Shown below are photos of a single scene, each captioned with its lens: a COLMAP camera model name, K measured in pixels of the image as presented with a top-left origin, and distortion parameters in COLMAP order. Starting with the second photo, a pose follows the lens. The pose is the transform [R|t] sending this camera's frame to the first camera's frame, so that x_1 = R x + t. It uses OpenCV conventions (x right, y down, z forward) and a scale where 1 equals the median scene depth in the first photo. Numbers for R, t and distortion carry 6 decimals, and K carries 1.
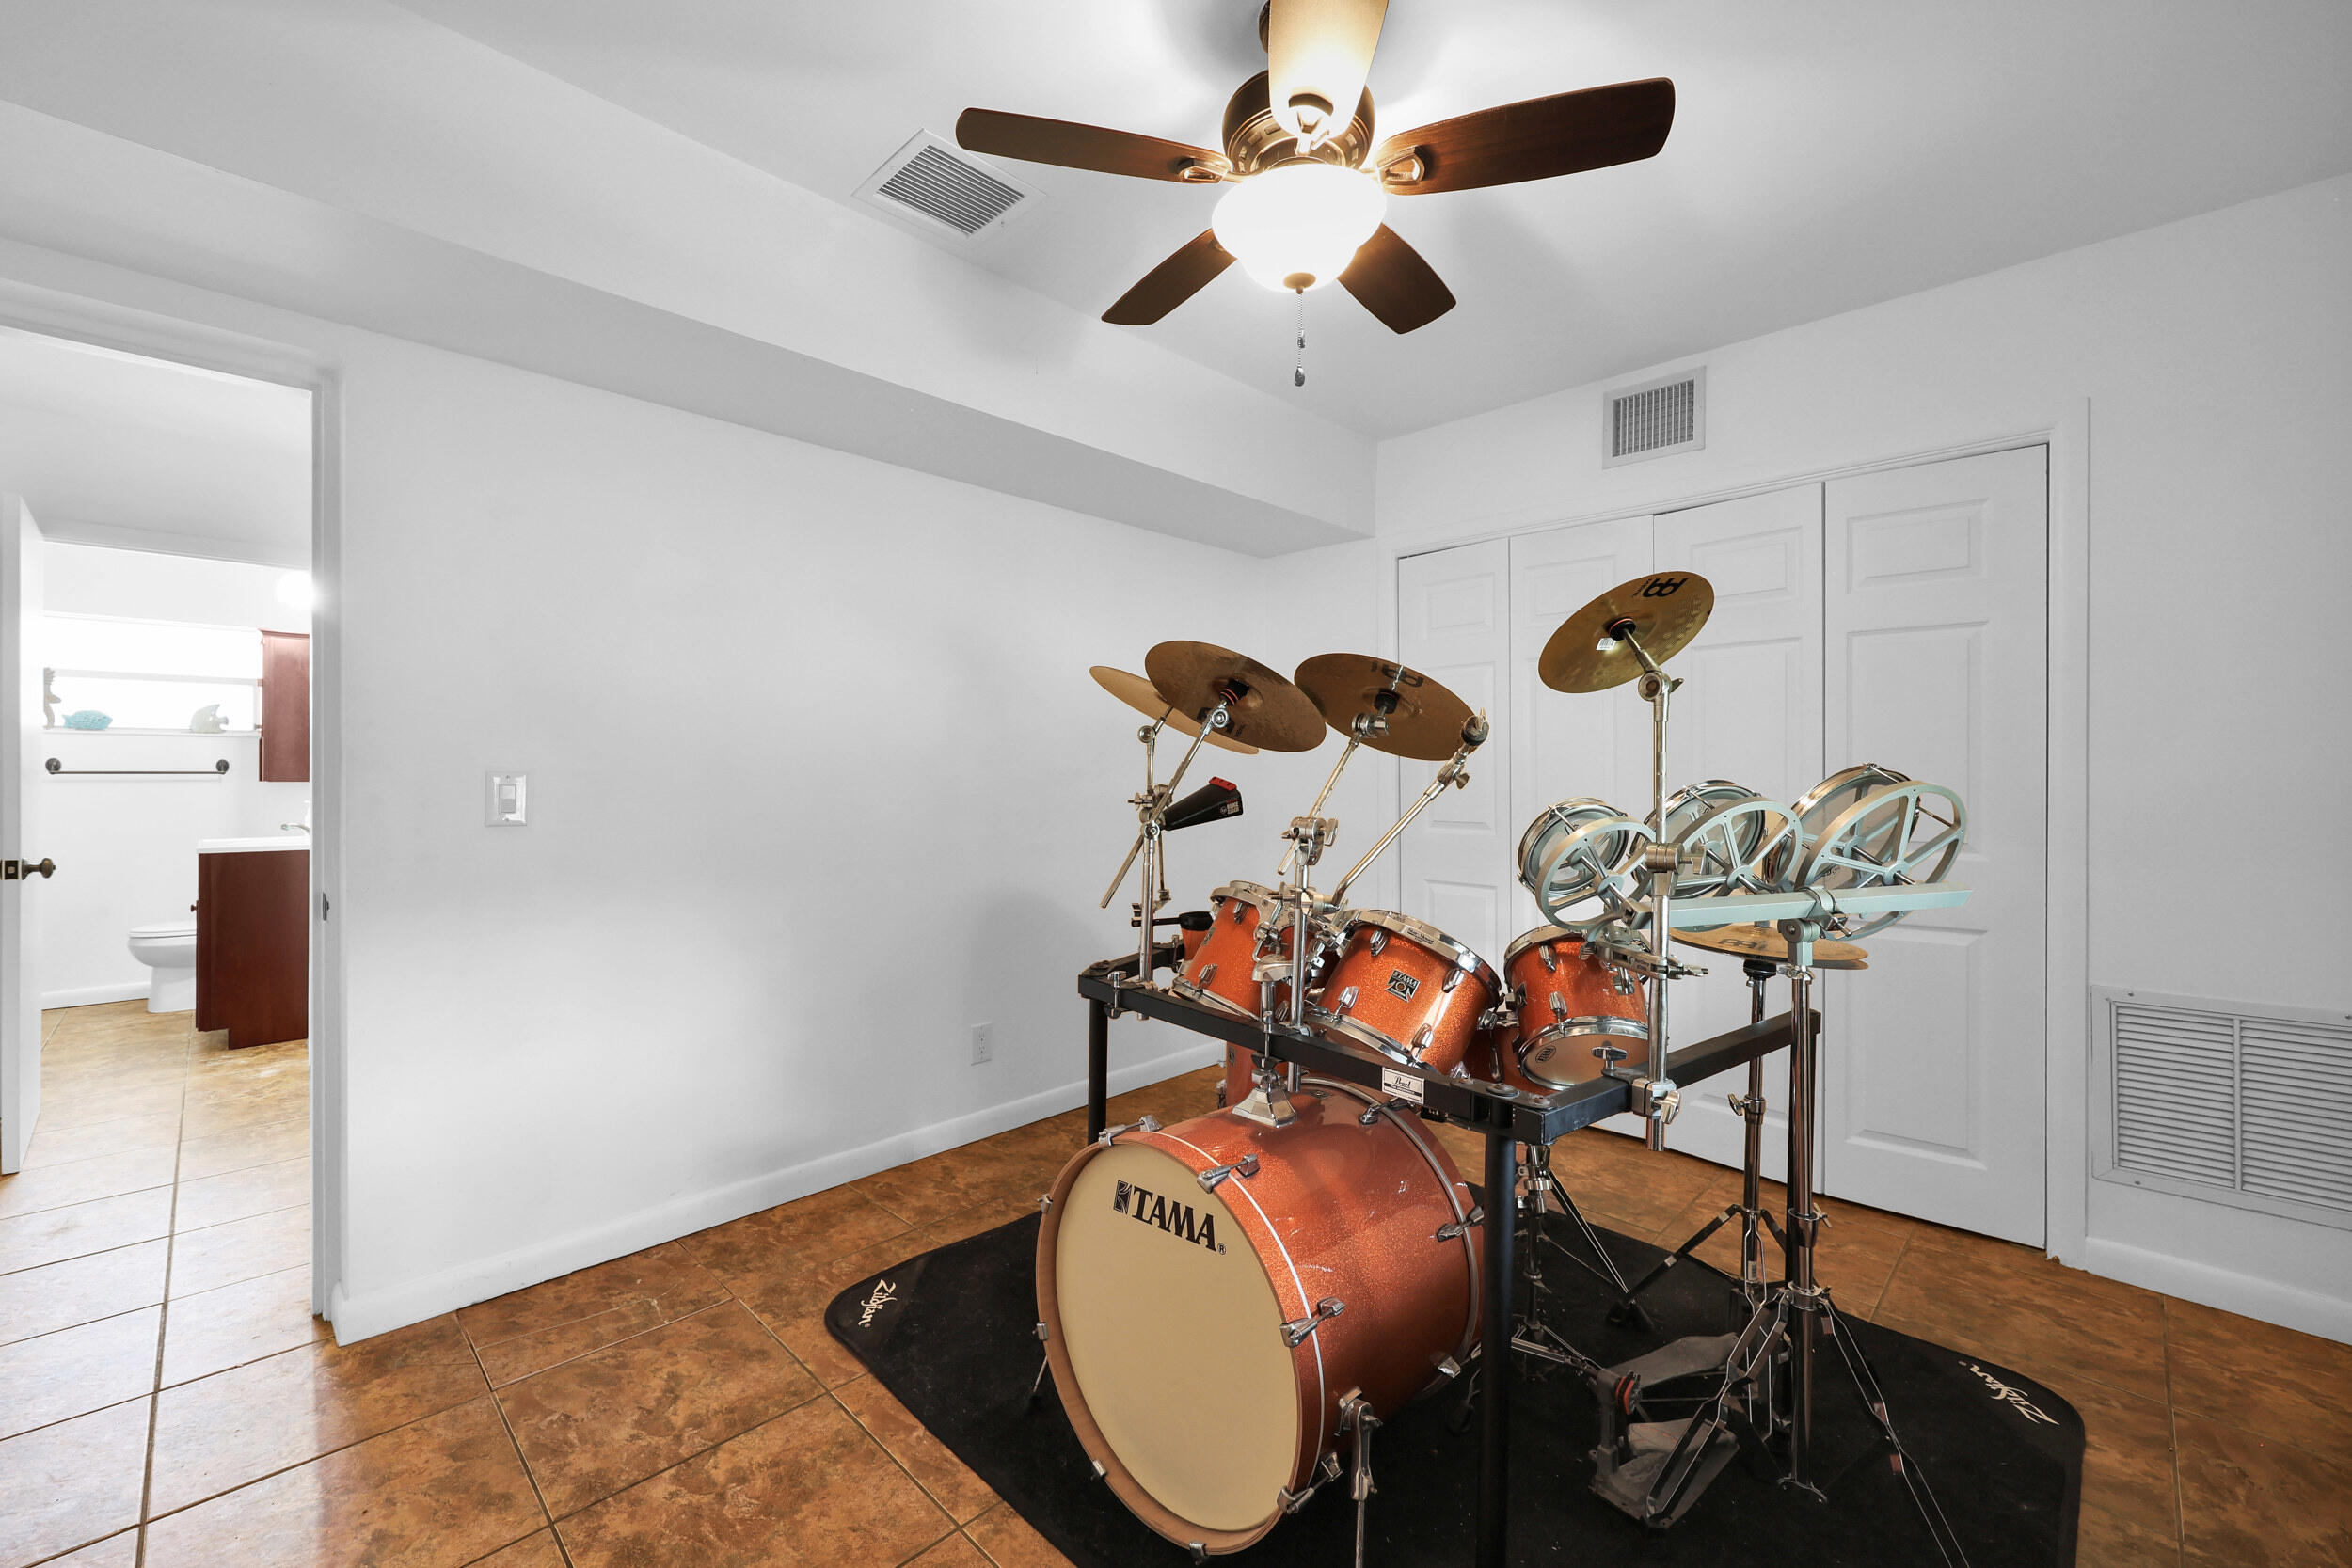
lens RADIAL K [[954.1, 0, 1167.6], [0, 954.1, 775.9], [0, 0, 1]] dist [0.002218, 0.000329]
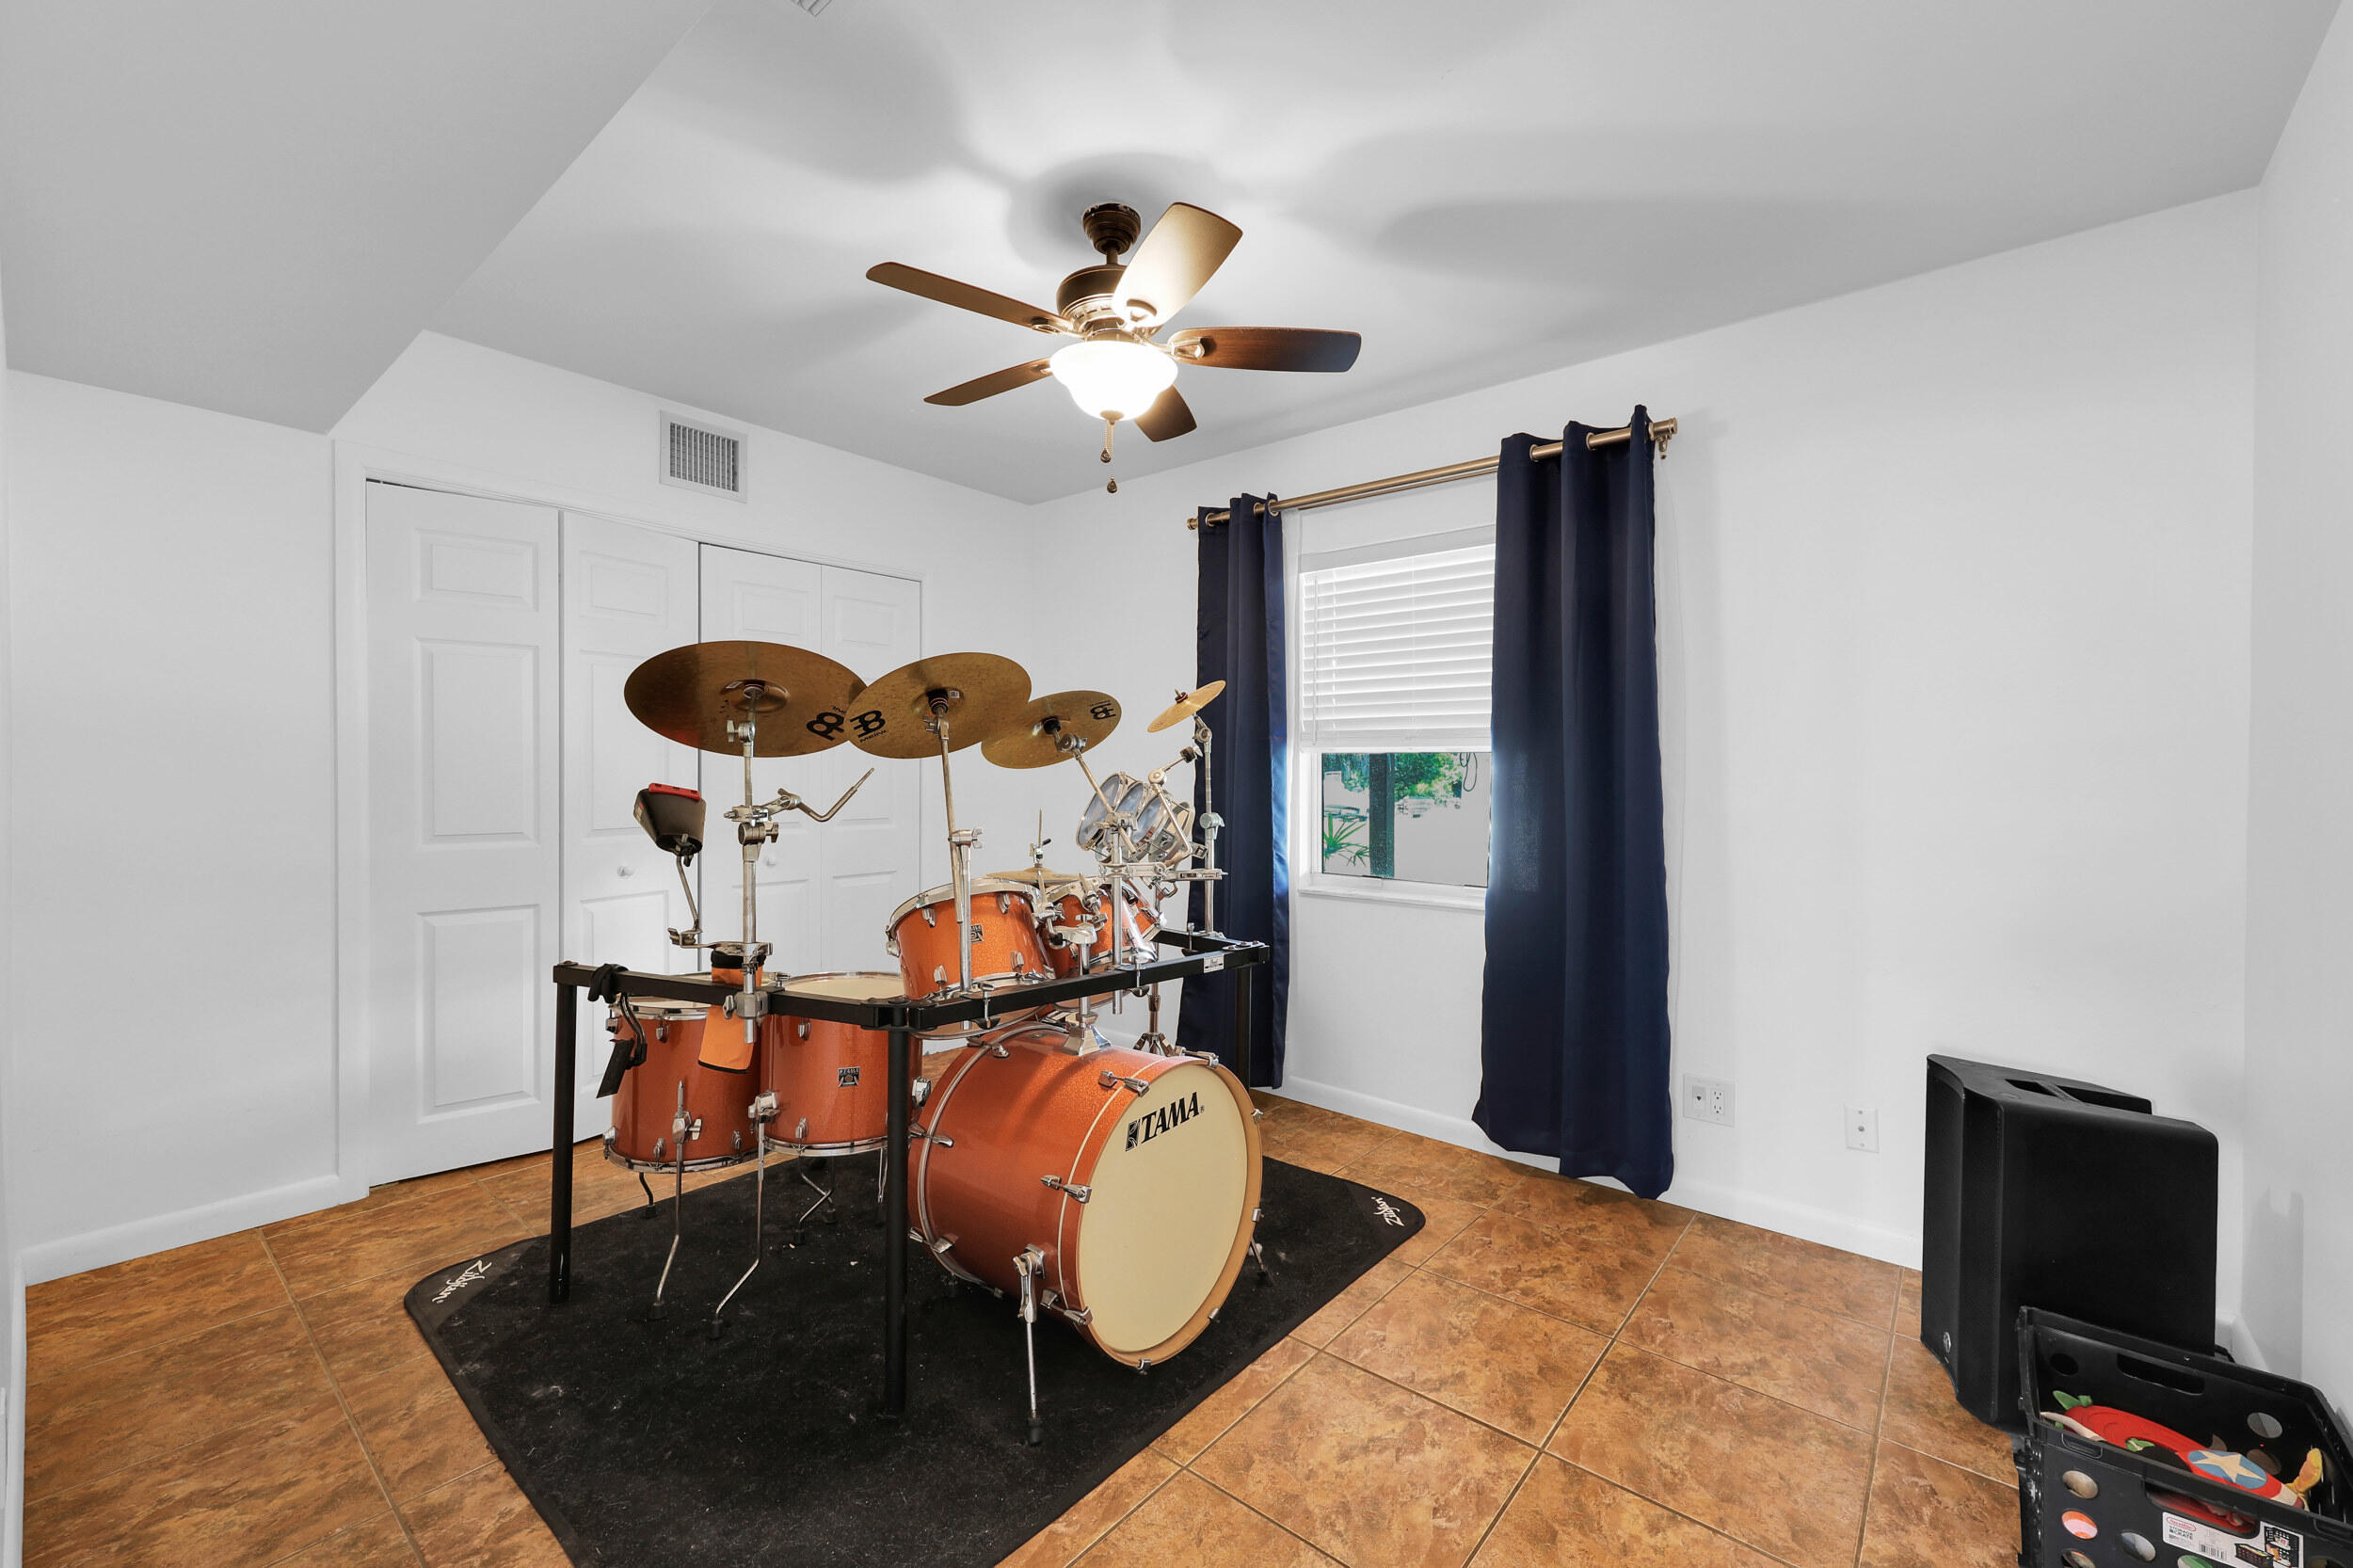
lens RADIAL K [[954.6, 0, 1160.1], [0, 954.6, 780.9], [0, 0, 1]] dist [0.002218, 0.000329]
pose [[-0.080860, -0.009807, 0.996677, -1.237778], [-0.004336, 0.999946, 0.009487, -0.015874], [-0.996716, -0.003554, -0.080898, 1.059756]]
